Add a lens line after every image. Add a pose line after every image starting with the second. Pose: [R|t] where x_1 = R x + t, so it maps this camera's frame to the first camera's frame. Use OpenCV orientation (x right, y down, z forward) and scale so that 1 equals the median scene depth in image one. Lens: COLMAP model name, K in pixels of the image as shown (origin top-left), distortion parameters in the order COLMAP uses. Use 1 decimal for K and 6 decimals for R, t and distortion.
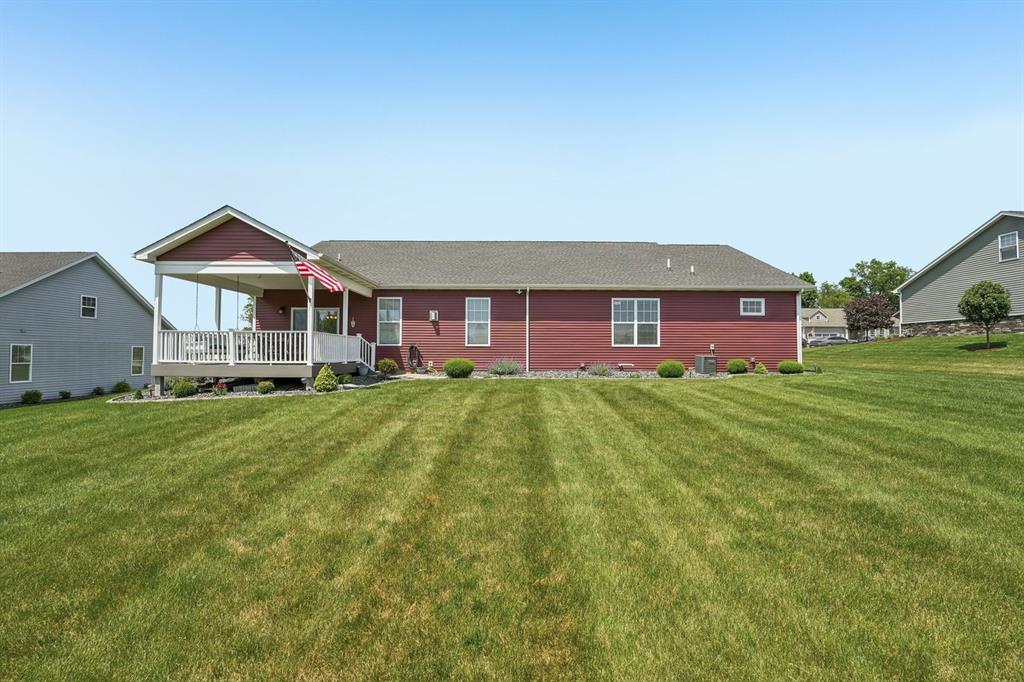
lens RADIAL K [[428.1, 0, 512.0], [0, 428.1, 341.0], [0, 0, 1]] dist [-0.022161, 0.000568]
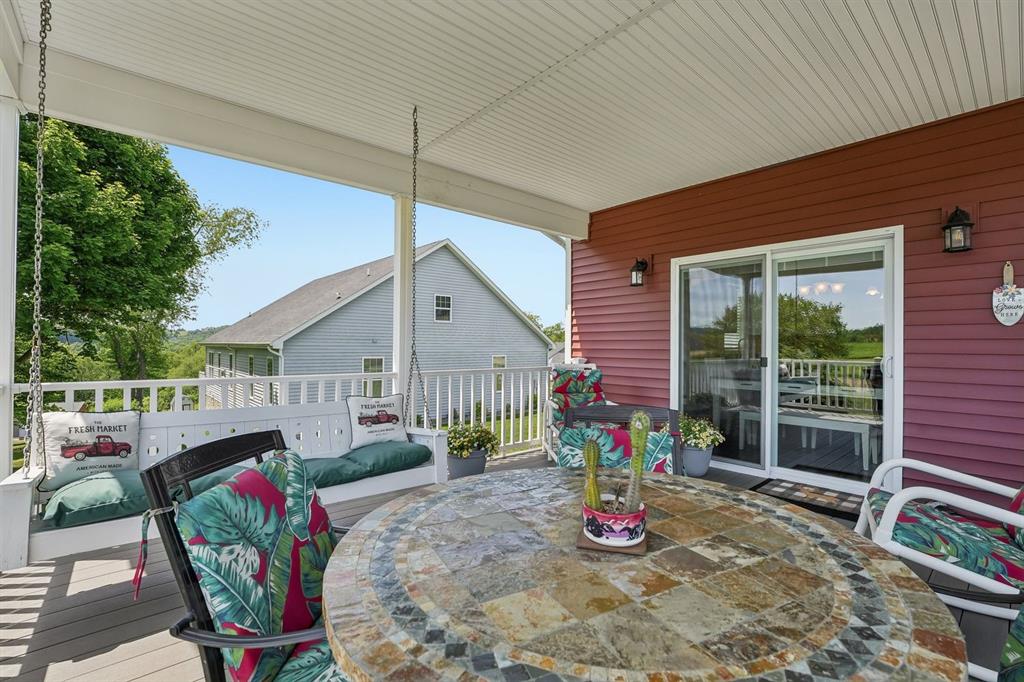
lens RADIAL K [[455.7, 0, 507.0], [0, 455.7, 339.0], [0, 0, 1]] dist [-0.009118, -0.000002]
pose [[0.635416, -0.007374, -0.772134, -0.275219], [0.014417, 0.999893, 0.002315, -0.024550], [0.772035, -0.012603, 0.635455, 0.553143]]
